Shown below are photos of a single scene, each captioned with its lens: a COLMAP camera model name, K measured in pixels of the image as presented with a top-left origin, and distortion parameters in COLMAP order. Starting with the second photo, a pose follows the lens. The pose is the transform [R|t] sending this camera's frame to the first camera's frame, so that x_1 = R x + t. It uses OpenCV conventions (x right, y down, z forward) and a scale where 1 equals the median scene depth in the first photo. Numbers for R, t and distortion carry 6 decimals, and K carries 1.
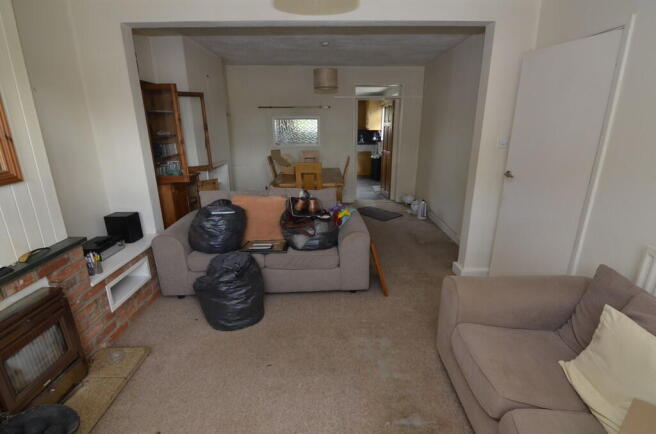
lens RADIAL K [[317.4, 0, 328.0], [0, 317.4, 217.0], [0, 0, 1]] dist [-0.010313, -0.000305]
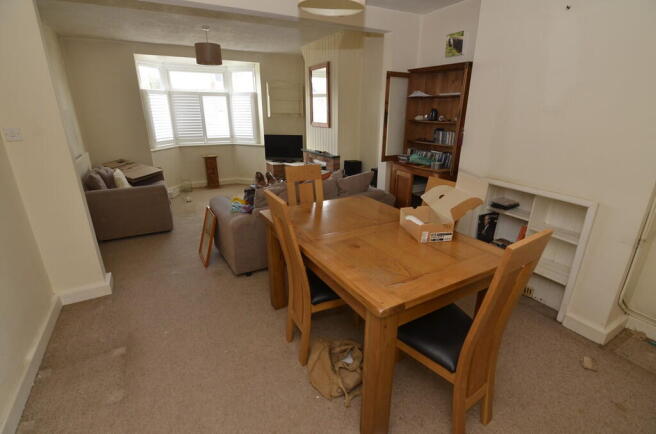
lens RADIAL K [[317.4, 0, 328.0], [0, 317.4, 217.0], [0, 0, 1]] dist [-0.010313, -0.000305]
pose [[-0.869666, 0.164797, -0.465320, 0.421178], [-0.139643, 0.821998, 0.552105, -0.845317], [0.473477, 0.545126, -0.691851, 2.797015]]
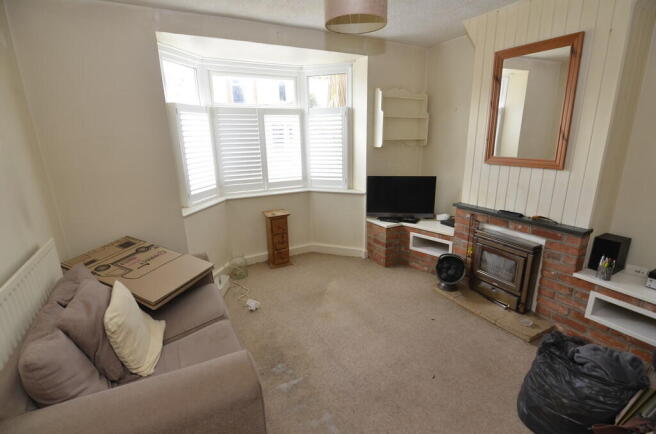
lens RADIAL K [[317.4, 0, 328.0], [0, 317.4, 217.0], [0, 0, 1]] dist [-0.010313, -0.000305]
pose [[-0.874139, 0.149904, -0.461963, 0.475062], [-0.115306, 0.859925, 0.497226, -0.404762], [0.471789, 0.487912, -0.734409, 1.314061]]
